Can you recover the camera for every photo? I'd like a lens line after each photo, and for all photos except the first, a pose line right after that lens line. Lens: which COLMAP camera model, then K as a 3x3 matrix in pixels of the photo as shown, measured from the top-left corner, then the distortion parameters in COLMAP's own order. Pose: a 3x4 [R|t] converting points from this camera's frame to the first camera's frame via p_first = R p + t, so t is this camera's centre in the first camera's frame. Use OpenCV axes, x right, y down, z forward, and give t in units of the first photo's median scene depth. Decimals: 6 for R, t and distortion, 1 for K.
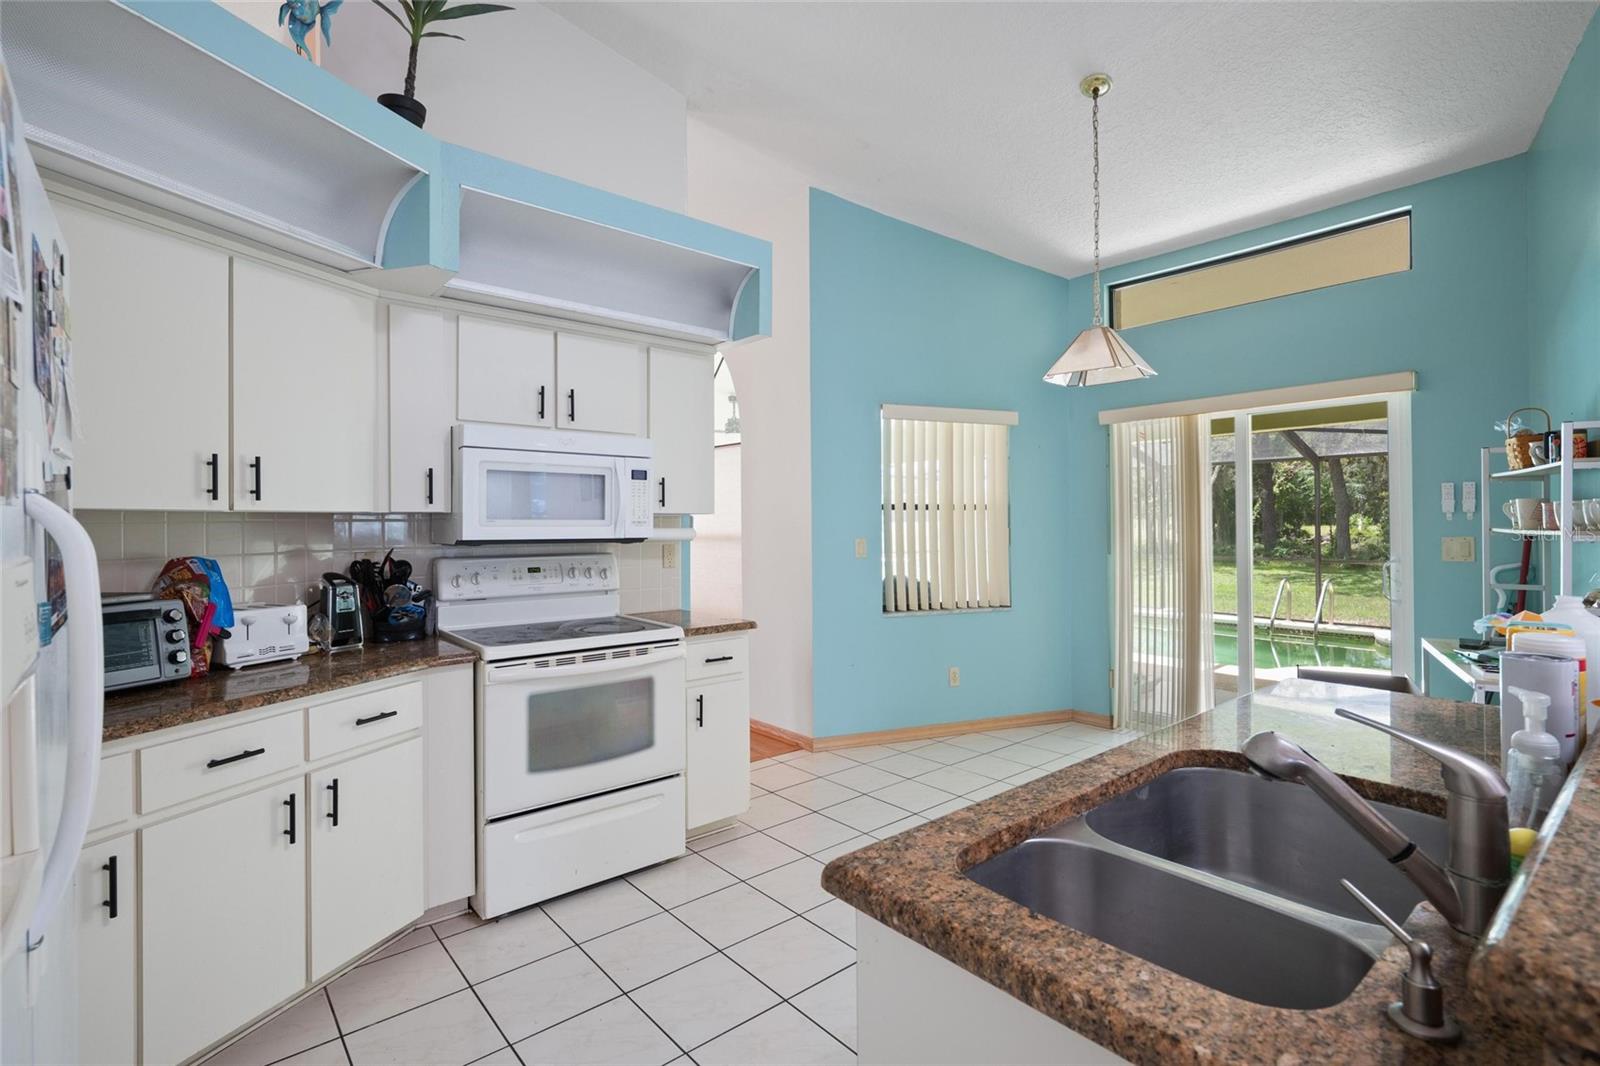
lens RADIAL K [[743.8, 0, 794.0], [0, 743.8, 521.9], [0, 0, 1]] dist [0.001815, -0.000009]
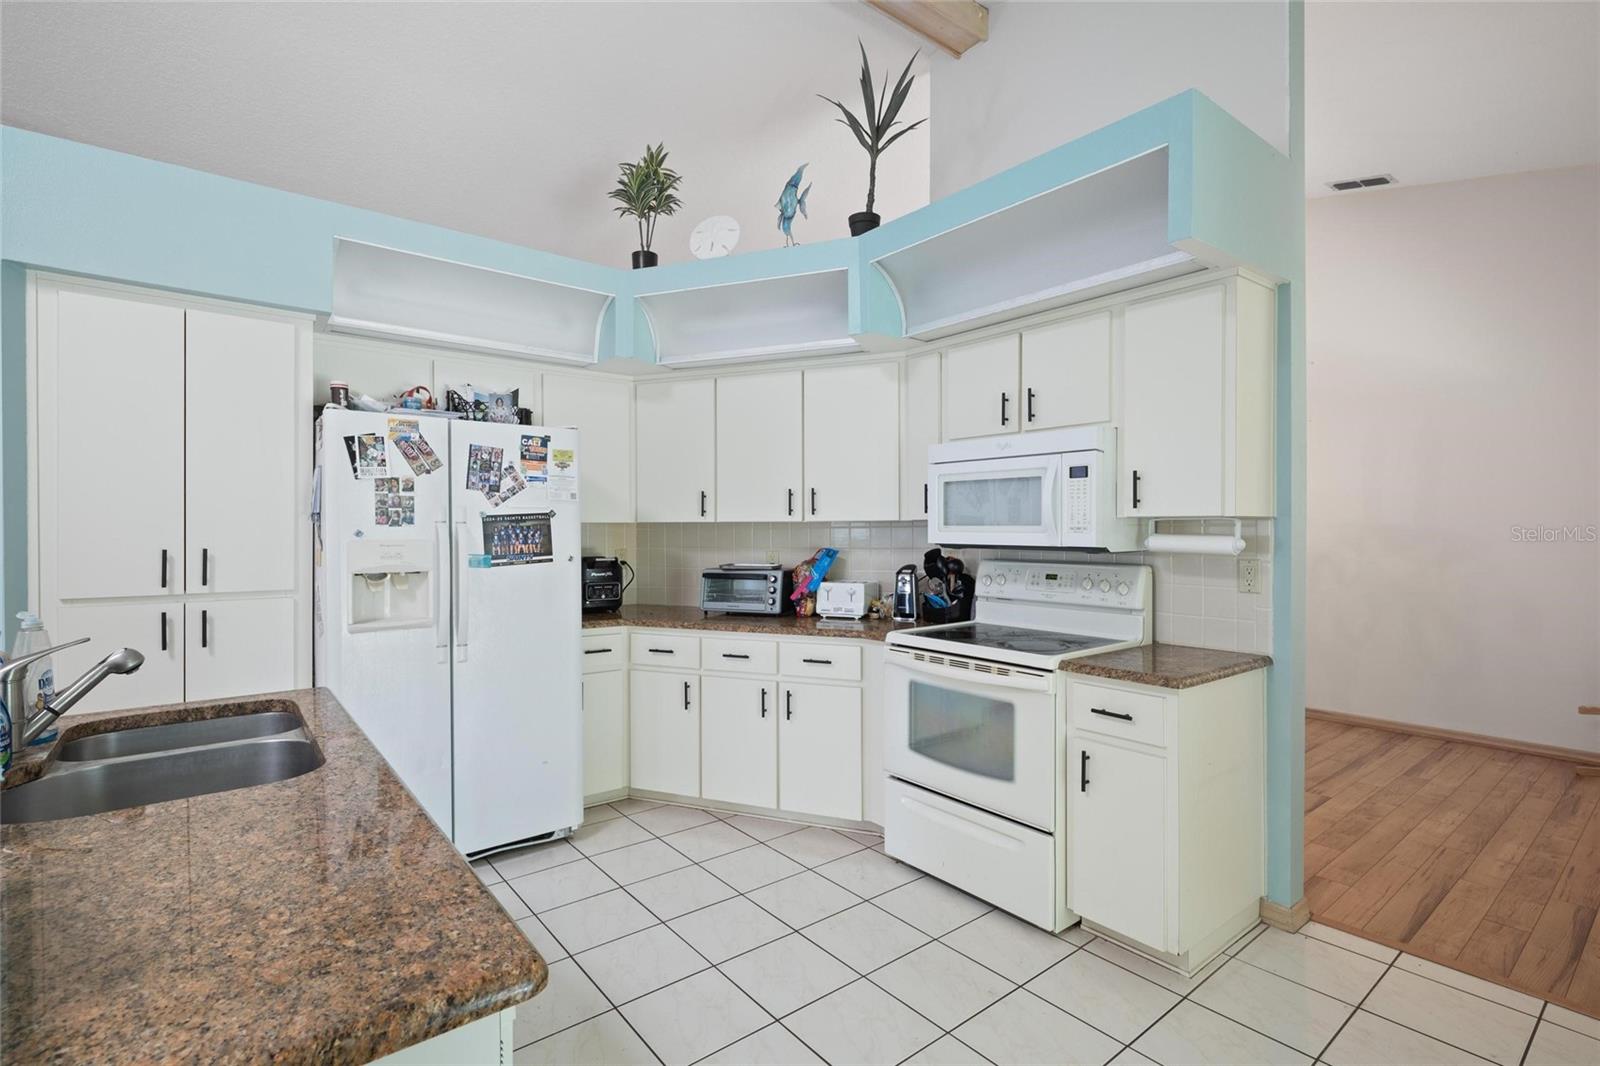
lens RADIAL K [[743.8, 0, 795.3], [0, 743.8, 533.9], [0, 0, 1]] dist [0.001815, -0.000009]
pose [[-0.019029, 0.011894, -0.999748, 0.703970], [0.004606, 0.999920, 0.011808, -0.005130], [0.999808, -0.004380, -0.019082, 0.766556]]
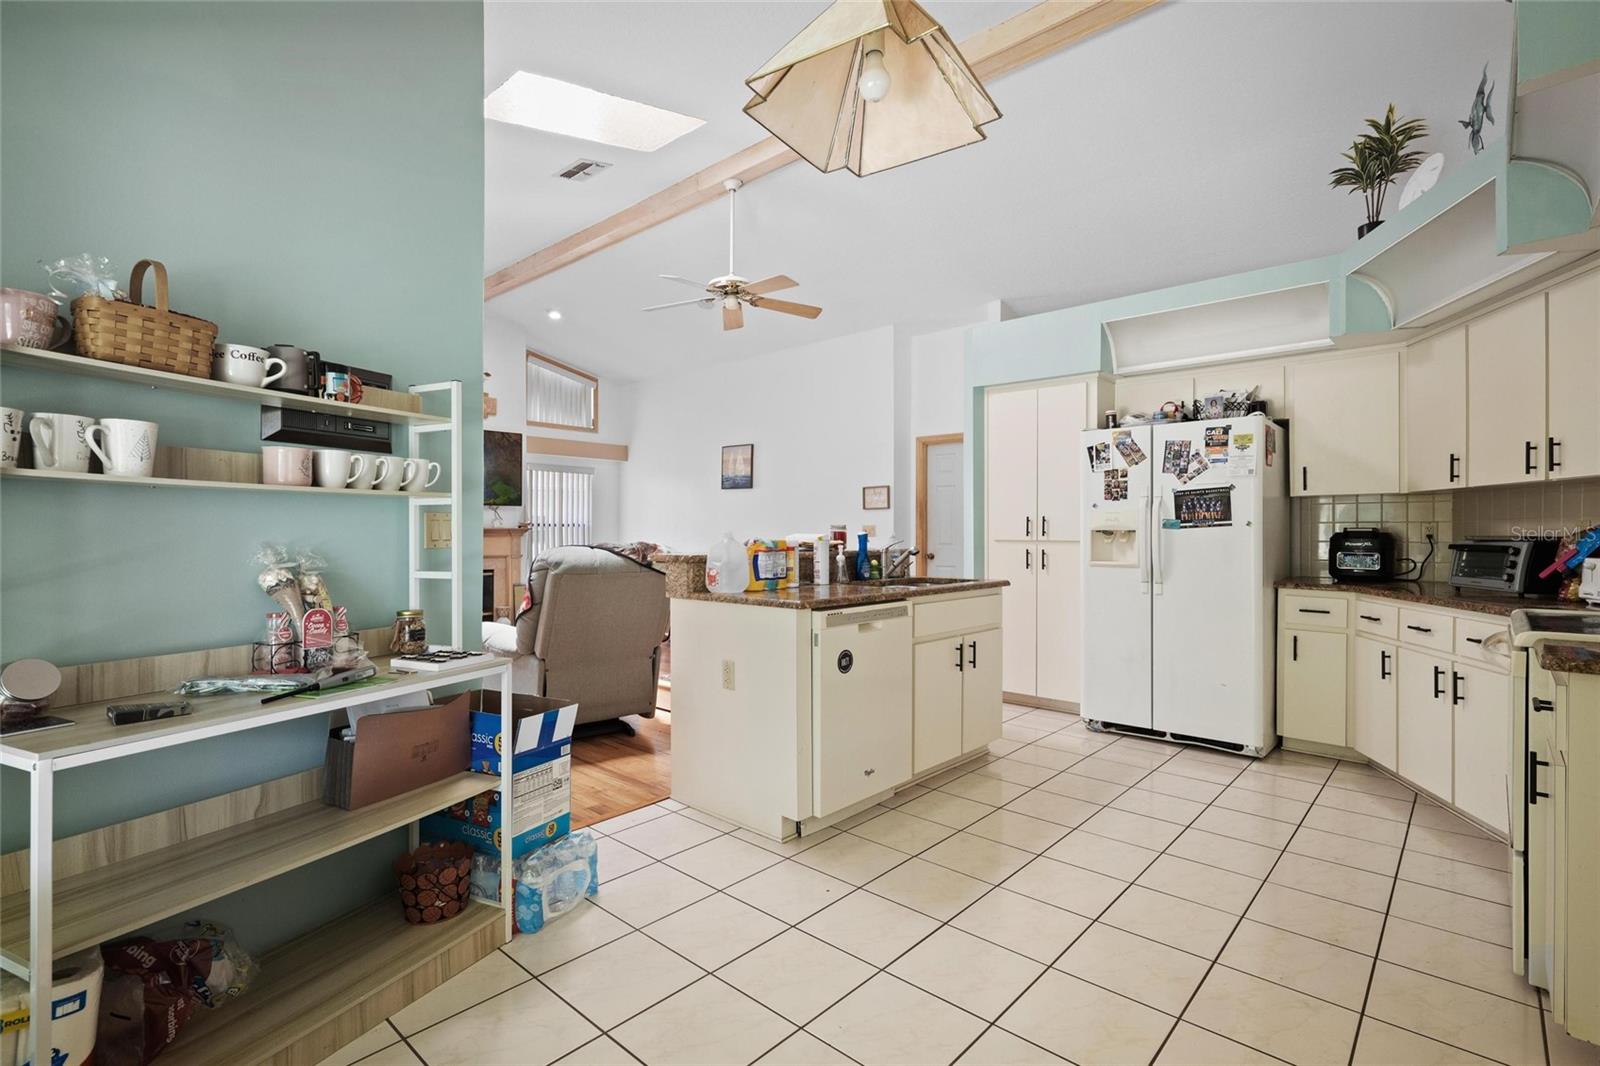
lens RADIAL K [[743.8, 0, 805.1], [0, 743.8, 535.8], [0, 0, 1]] dist [0.001815, -0.000009]
pose [[-0.988698, 0.007985, -0.149707, 0.592892], [0.007278, 0.999960, 0.005274, 0.052432], [0.149743, 0.004125, -0.988716, 1.618579]]
